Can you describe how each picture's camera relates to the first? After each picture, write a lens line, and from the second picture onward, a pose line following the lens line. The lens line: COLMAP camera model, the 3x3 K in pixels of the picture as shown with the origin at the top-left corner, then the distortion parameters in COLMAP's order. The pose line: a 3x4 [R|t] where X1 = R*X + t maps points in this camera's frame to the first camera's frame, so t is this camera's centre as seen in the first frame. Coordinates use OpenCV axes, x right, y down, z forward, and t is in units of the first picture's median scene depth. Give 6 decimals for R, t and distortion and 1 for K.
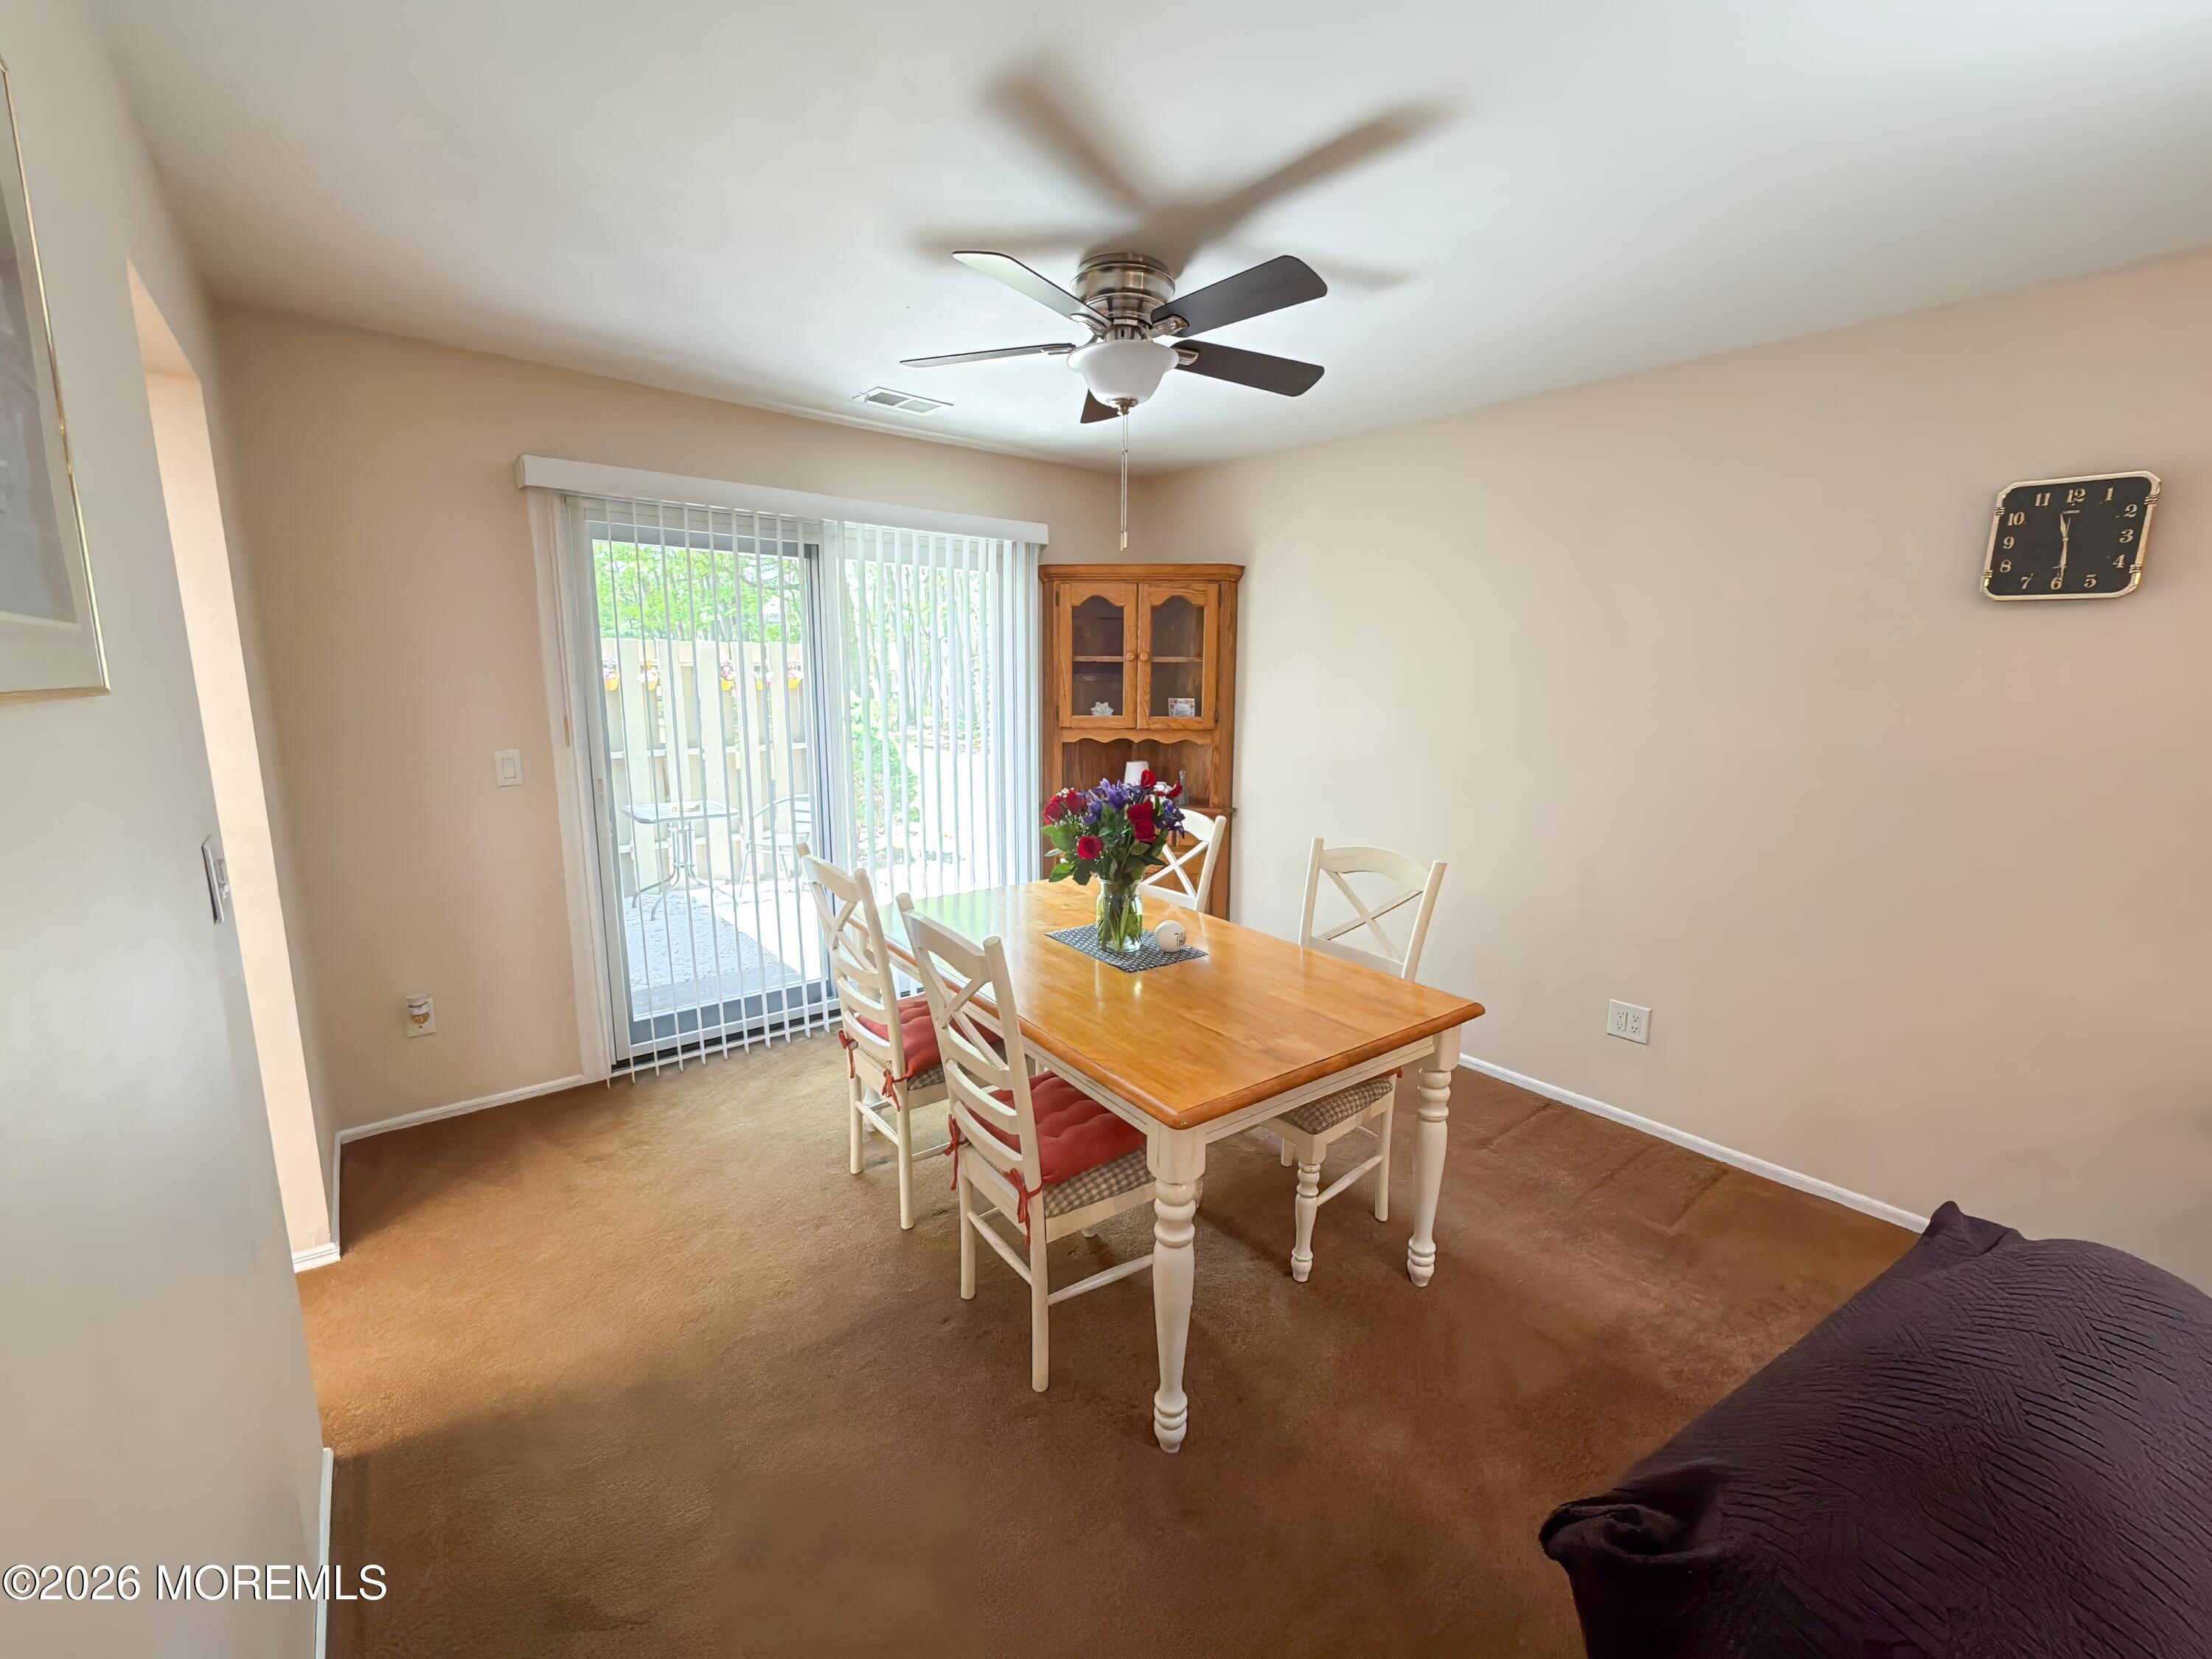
lens RADIAL K [[894.9, 0, 1123.0], [0, 894.9, 836.8], [0, 0, 1]] dist [-0.001242, -0.000904]
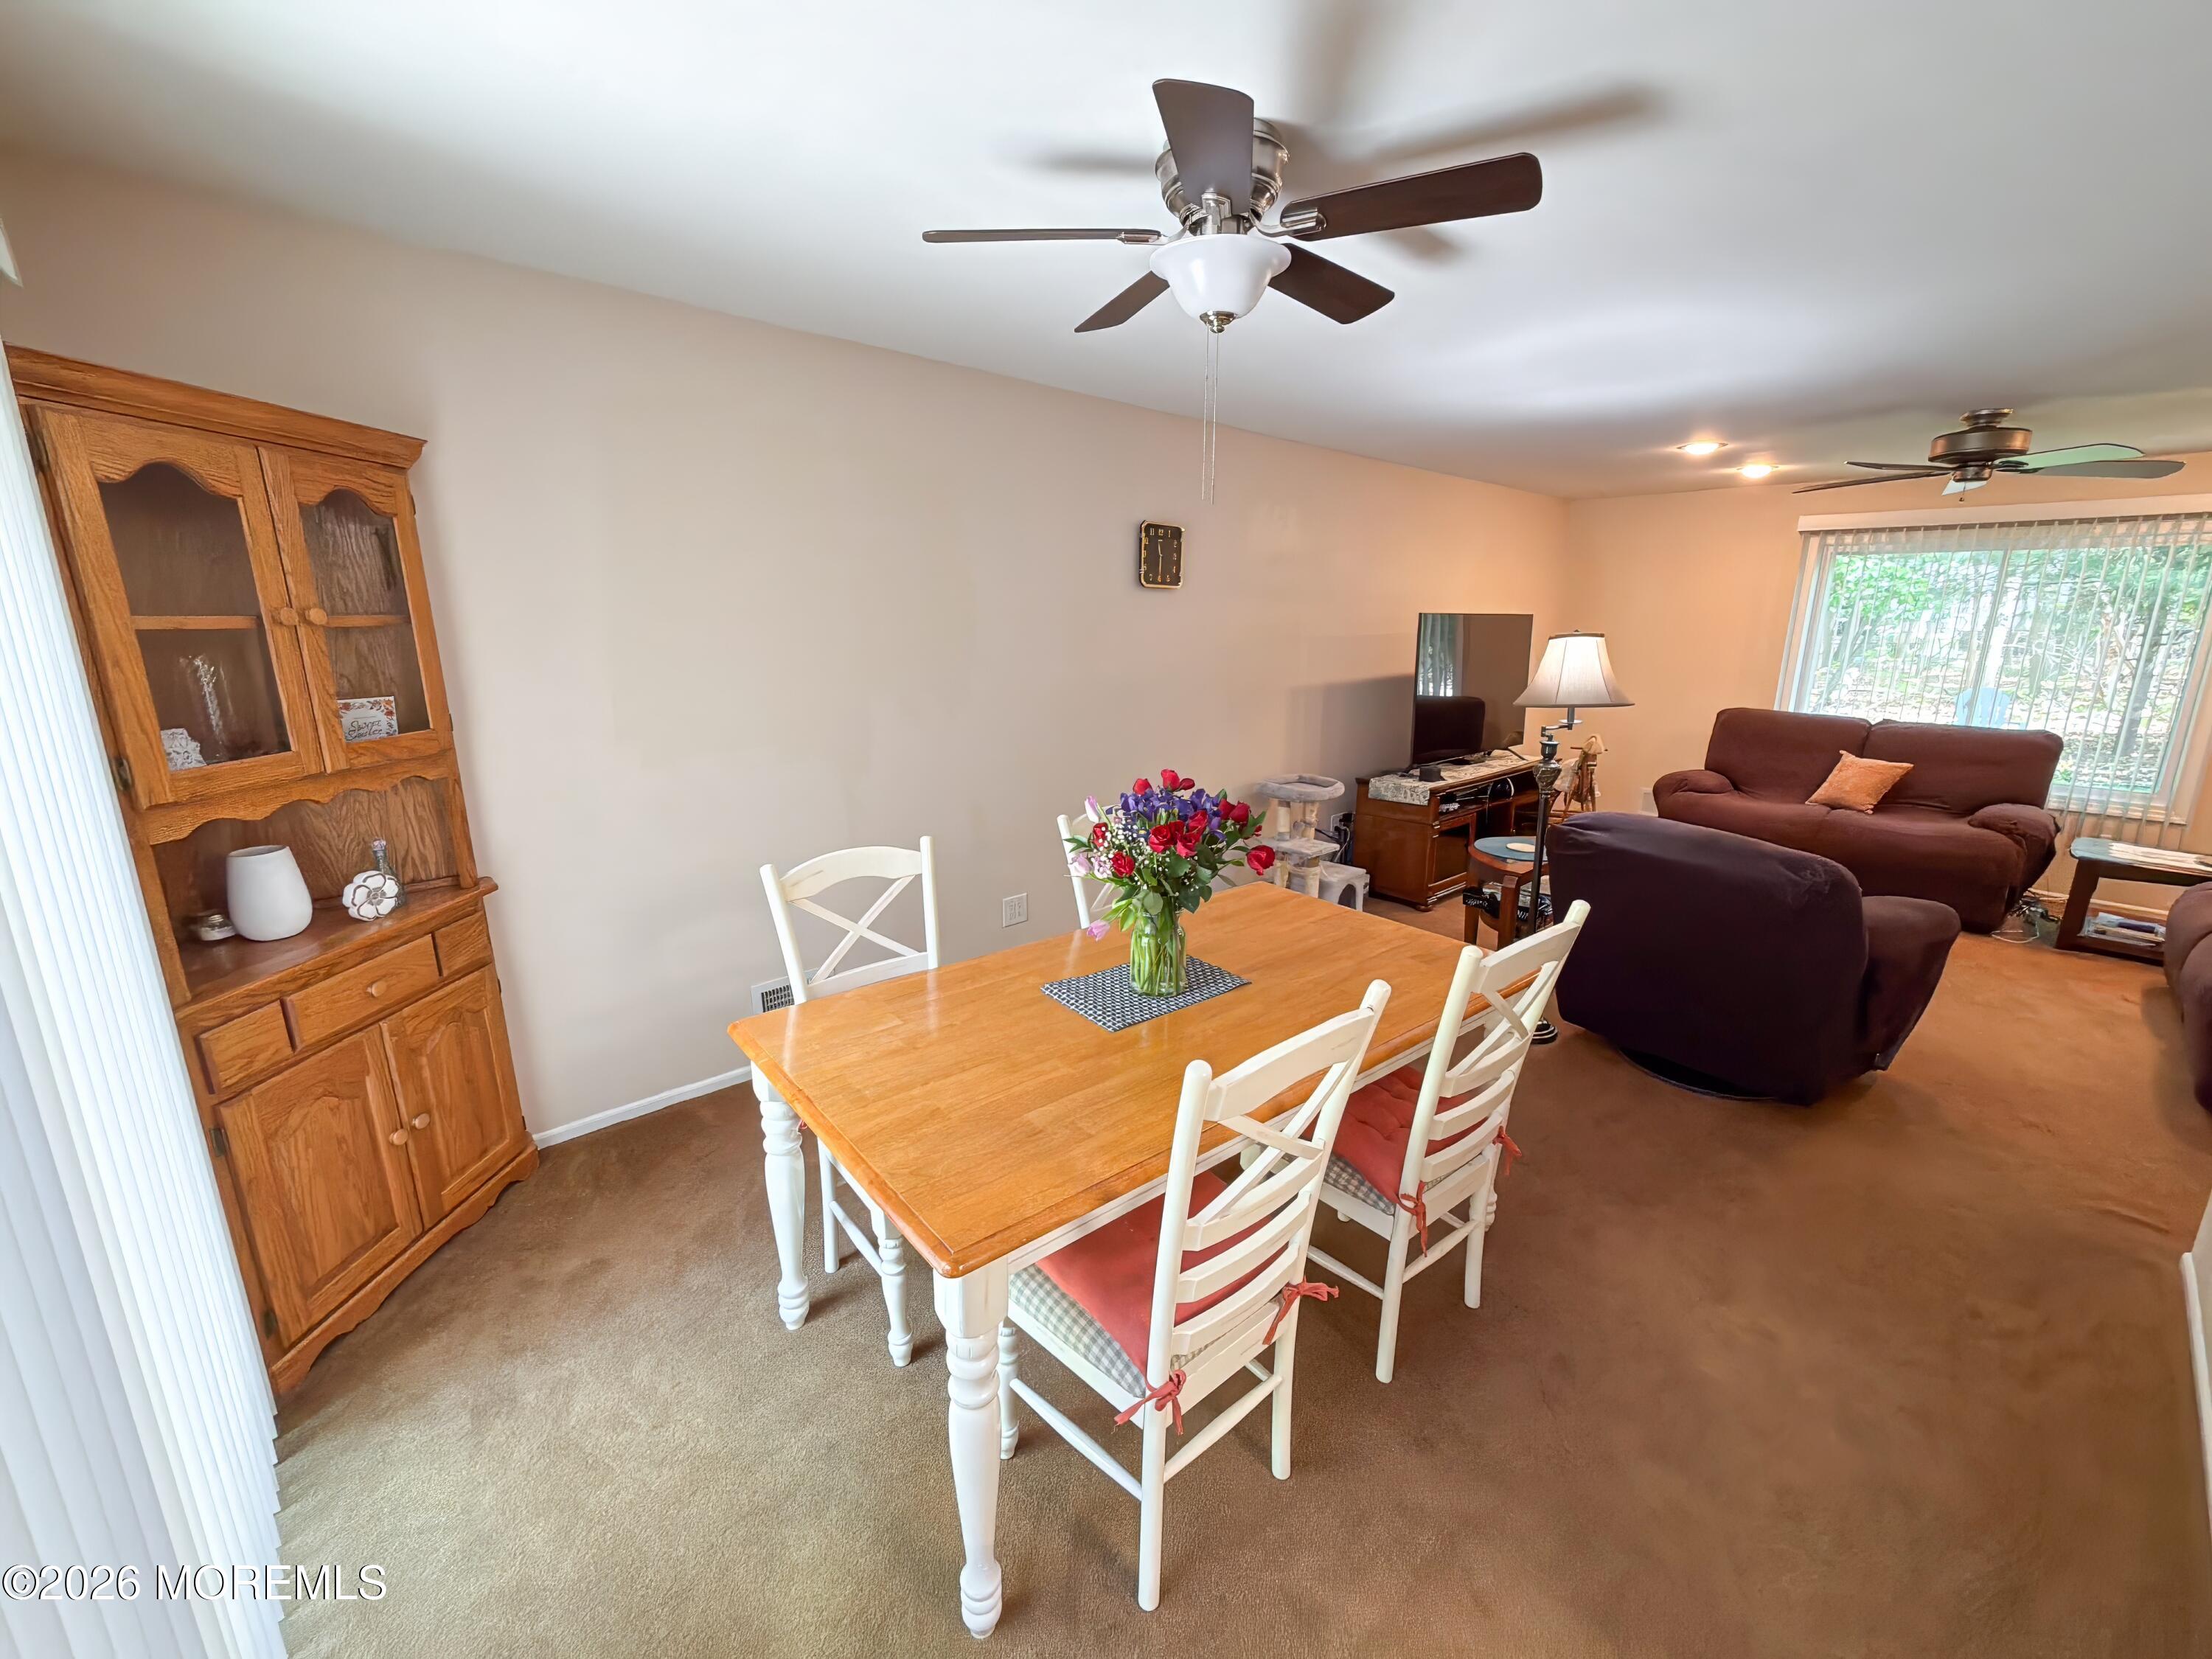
lens RADIAL K [[894.9, 0, 1114.5], [0, 894.9, 830.5], [0, 0, 1]] dist [-0.001242, -0.000904]
pose [[-0.047296, -0.249217, 0.967292, -0.468352], [0.172788, 0.951736, 0.253658, -0.144024], [-0.983823, 0.179134, -0.001952, 0.626029]]
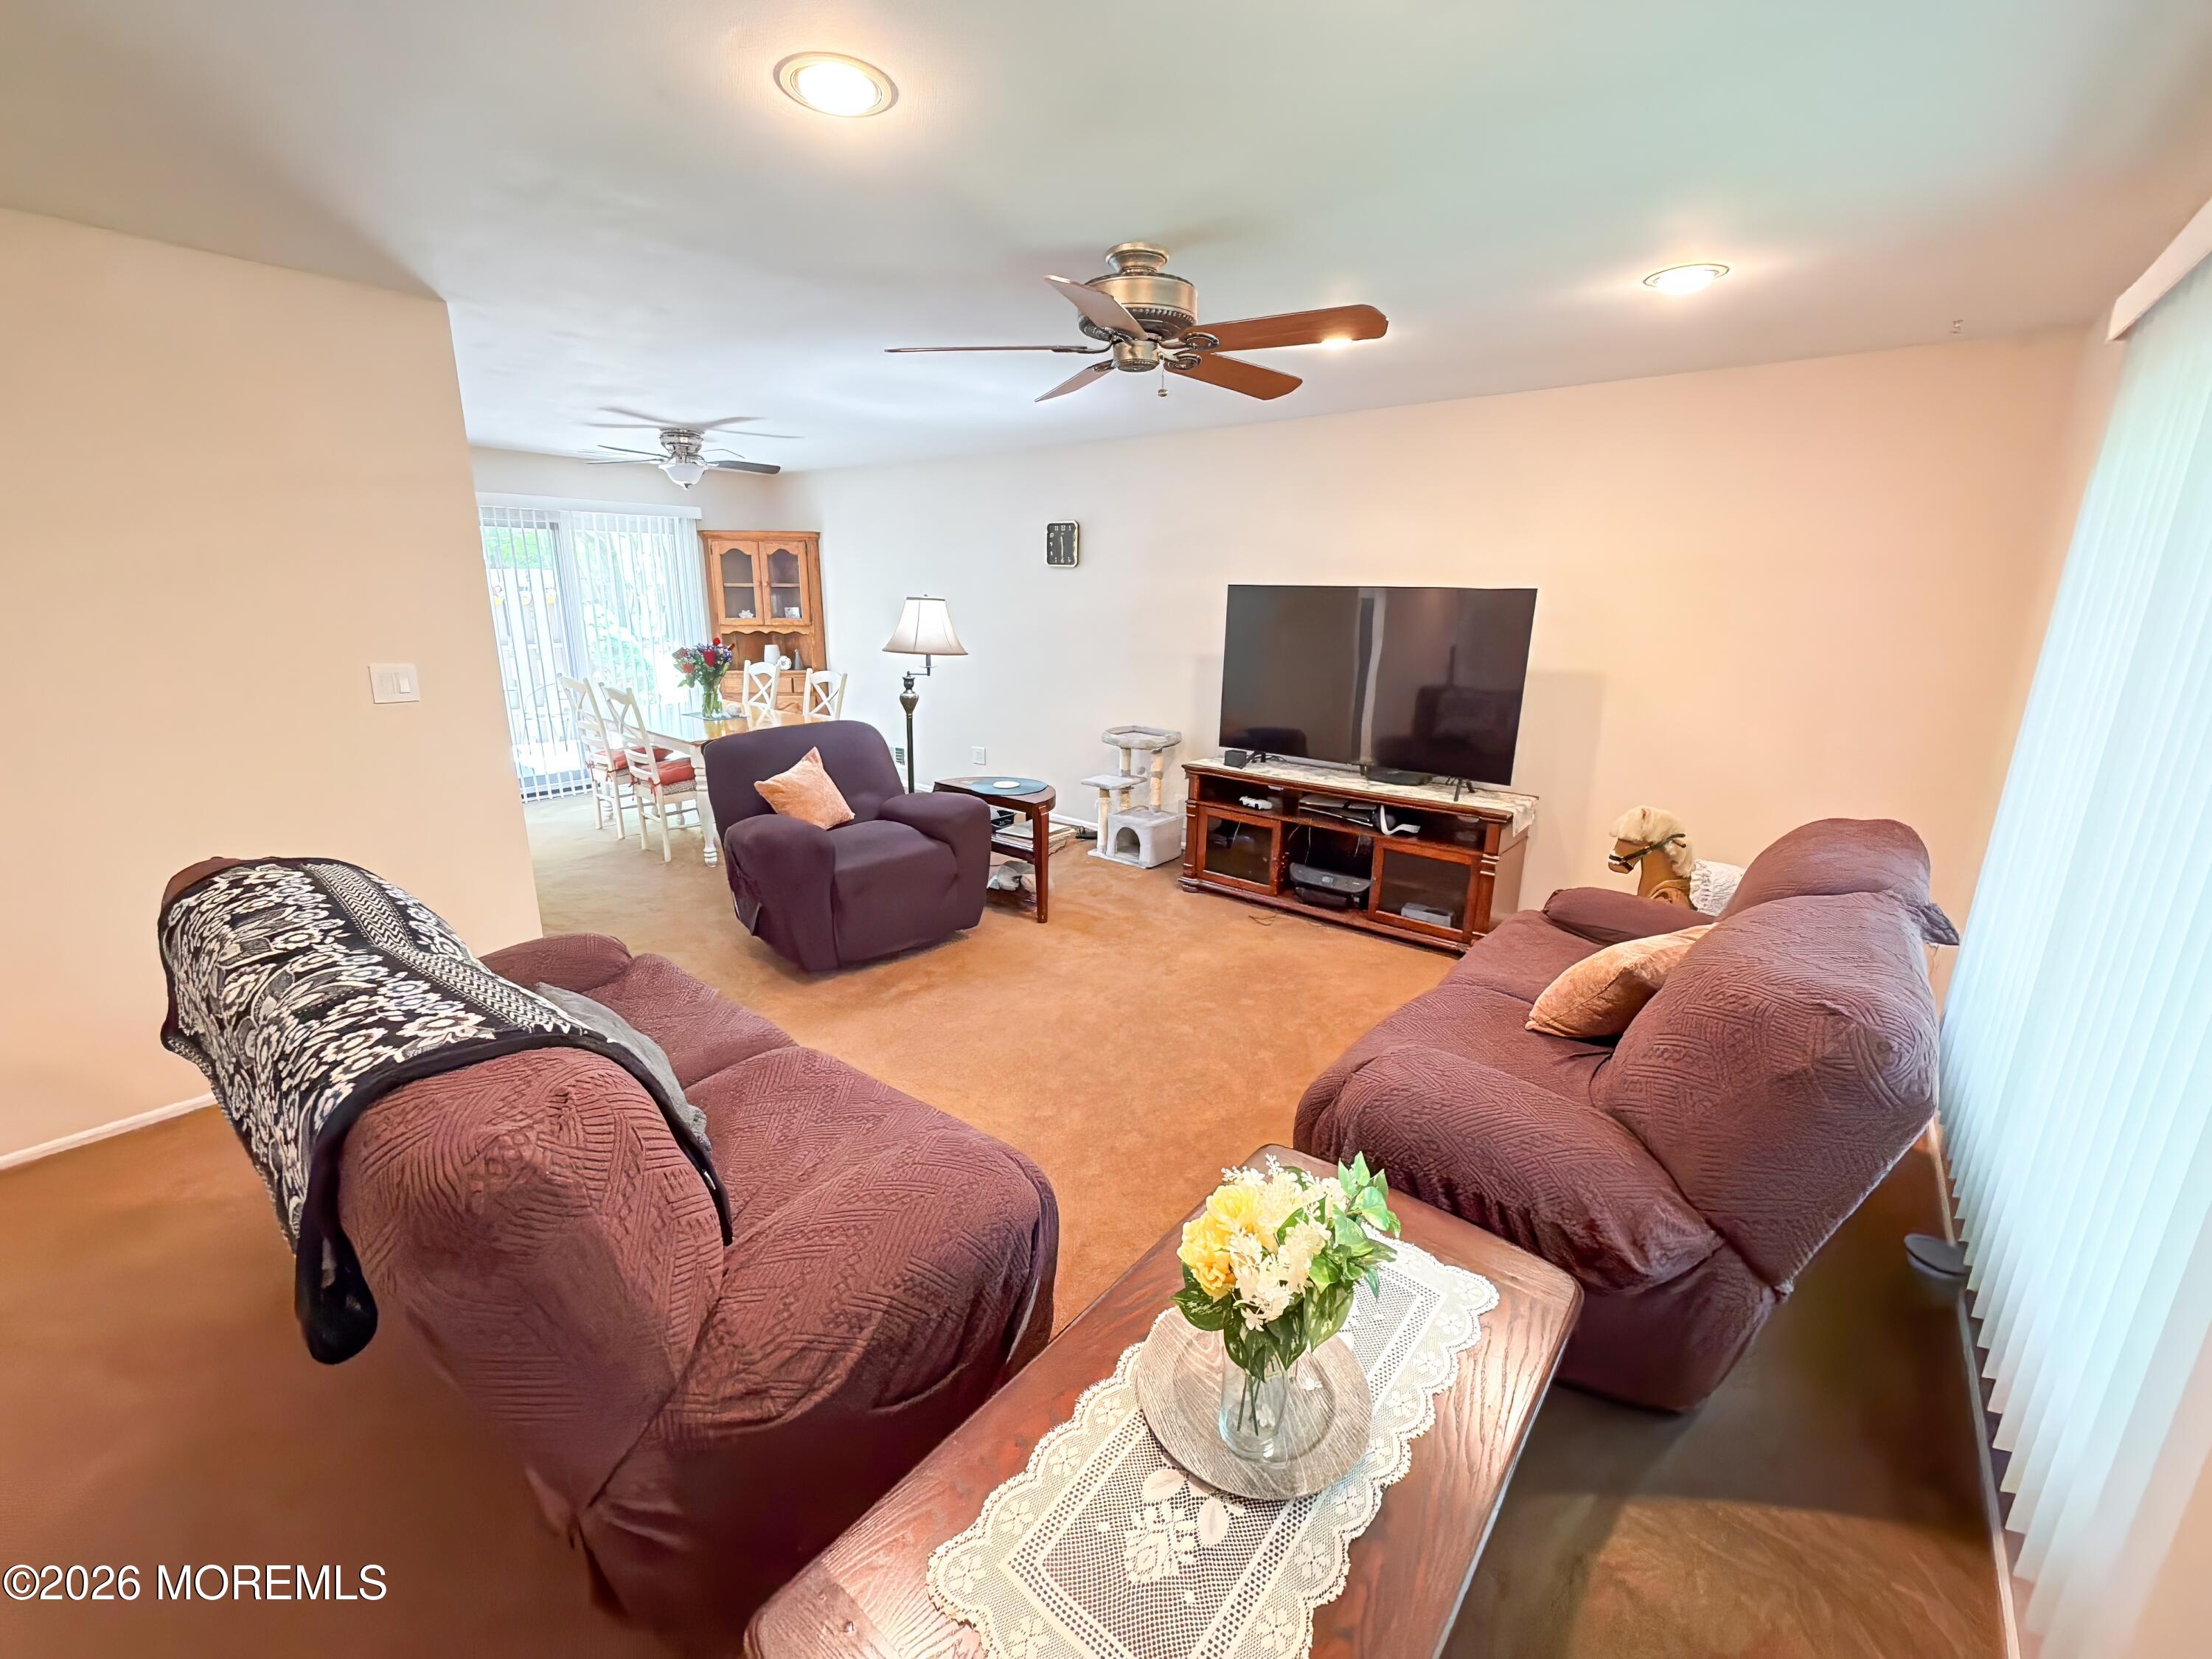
lens RADIAL K [[894.9, 0, 1104.3], [0, 894.9, 816.6], [0, 0, 1]] dist [-0.001242, -0.000904]
pose [[0.981812, -0.049305, 0.183339, 0.337410], [0.035711, 0.996412, 0.076729, 0.147353], [-0.186465, -0.068787, 0.980051, -0.897758]]
